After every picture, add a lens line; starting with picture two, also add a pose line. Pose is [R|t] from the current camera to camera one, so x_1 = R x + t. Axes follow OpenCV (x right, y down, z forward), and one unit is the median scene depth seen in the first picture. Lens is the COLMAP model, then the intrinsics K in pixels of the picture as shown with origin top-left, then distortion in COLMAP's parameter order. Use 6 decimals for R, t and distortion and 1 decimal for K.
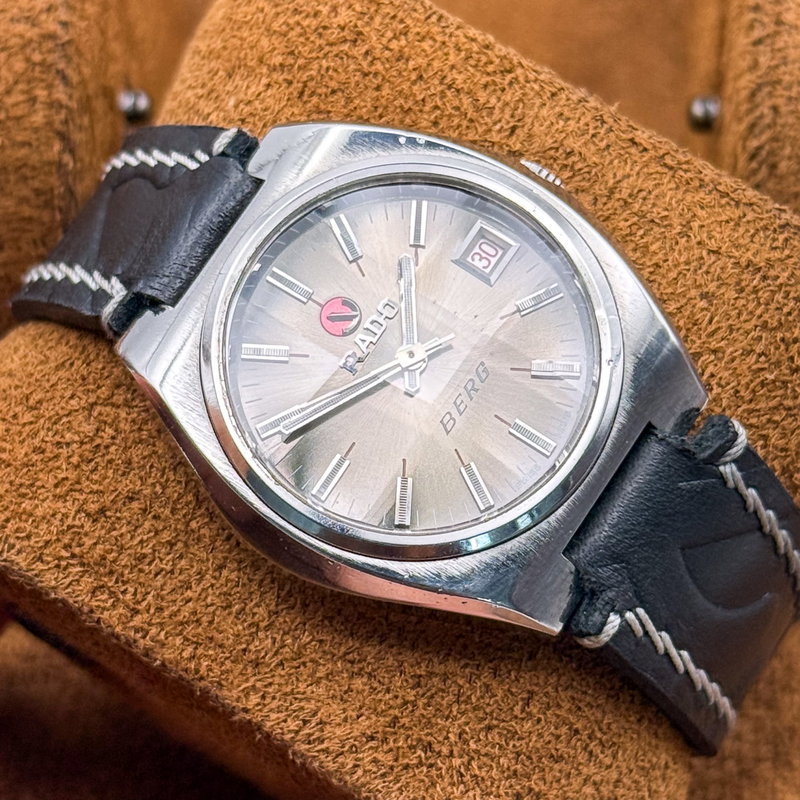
lens RADIAL K [[2707.0, 0, 400.0], [0, 2707.0, 400.0], [0, 0, 1]] dist [0.030461, 1.544848]
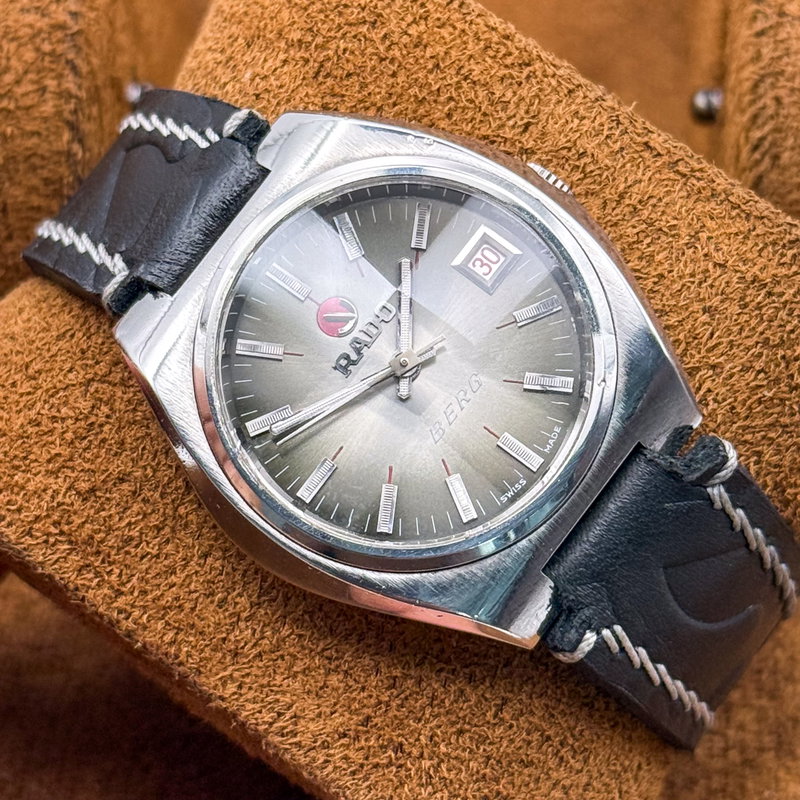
lens RADIAL K [[2707.0, 0, 400.0], [0, 2707.0, 400.0], [0, 0, 1]] dist [0.030461, 1.544848]
pose [[0.997622, 0.061076, -0.031944, 0.034143], [-0.057774, 0.993733, 0.095689, -0.094997], [0.037588, -0.093616, 0.994899, 0.004964]]
